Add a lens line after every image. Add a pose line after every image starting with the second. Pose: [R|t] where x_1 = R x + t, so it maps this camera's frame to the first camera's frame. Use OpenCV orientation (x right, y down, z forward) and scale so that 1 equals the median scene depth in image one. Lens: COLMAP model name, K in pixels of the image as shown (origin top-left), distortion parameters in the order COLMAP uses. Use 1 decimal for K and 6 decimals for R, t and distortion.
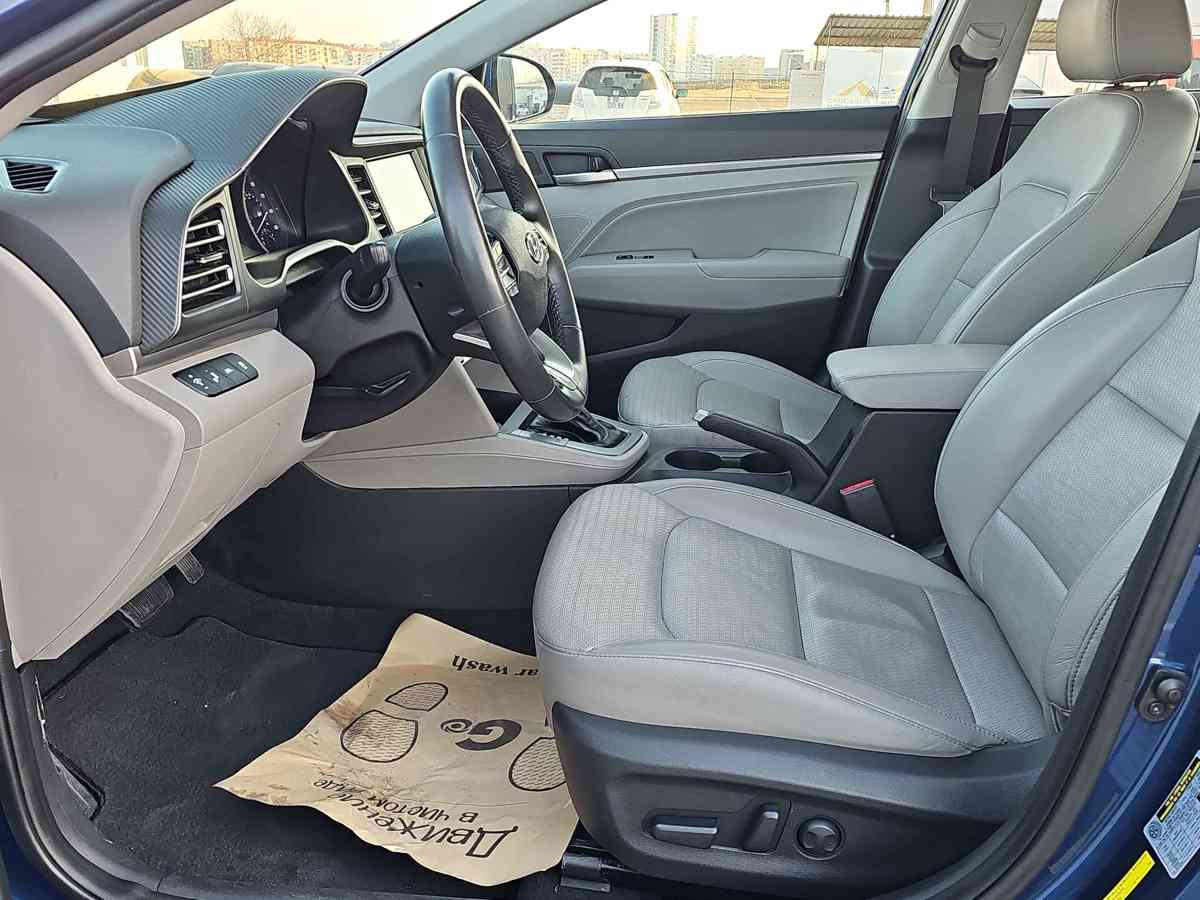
lens RADIAL K [[949.1, 0, 599.2], [0, 949.1, 443.0], [0, 0, 1]] dist [0.141152, -0.136138]
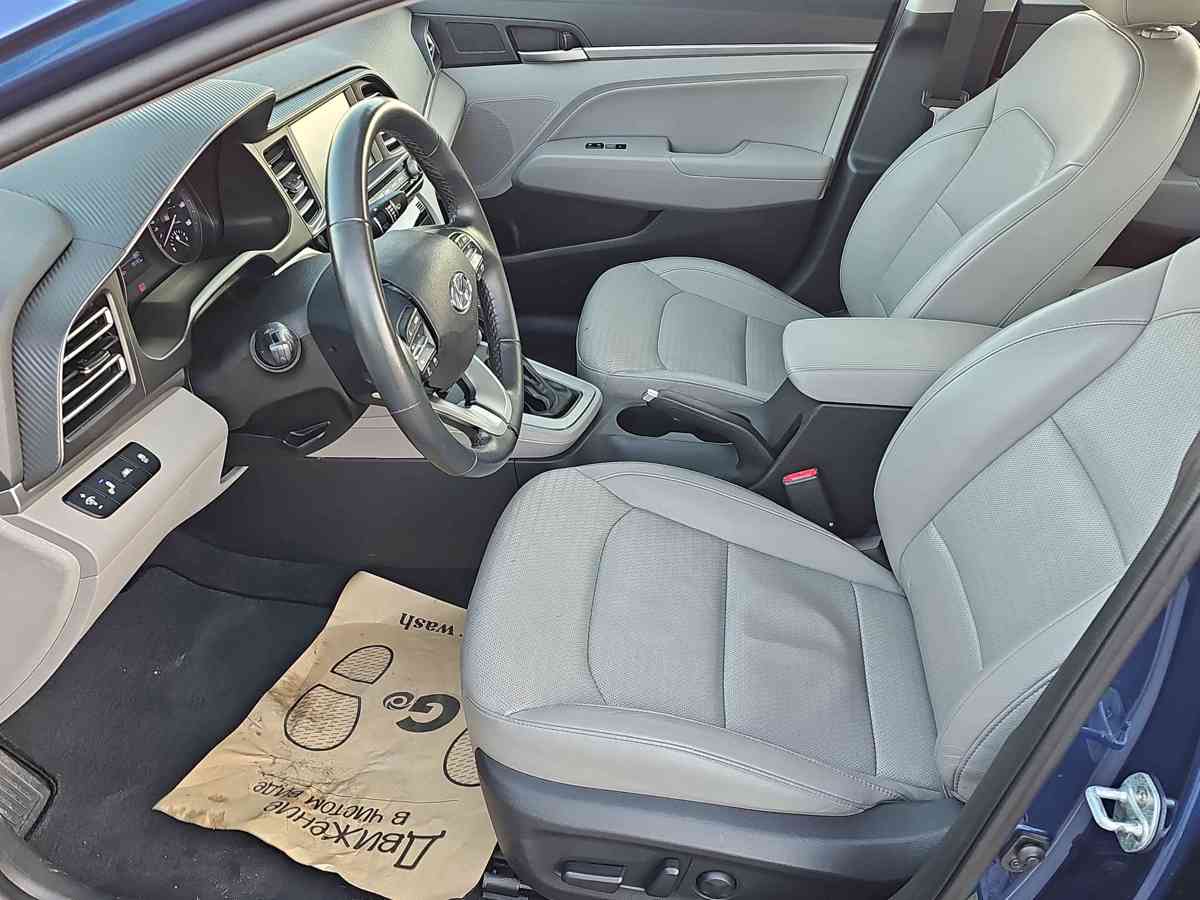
lens RADIAL K [[949.1, 0, 599.2], [0, 949.1, 443.0], [0, 0, 1]] dist [0.141152, -0.136138]
pose [[0.999541, 0.027438, 0.012848, 0.050080], [-0.029591, 0.975149, 0.219567, -0.221471], [-0.006504, -0.219846, 0.975513, 0.037690]]
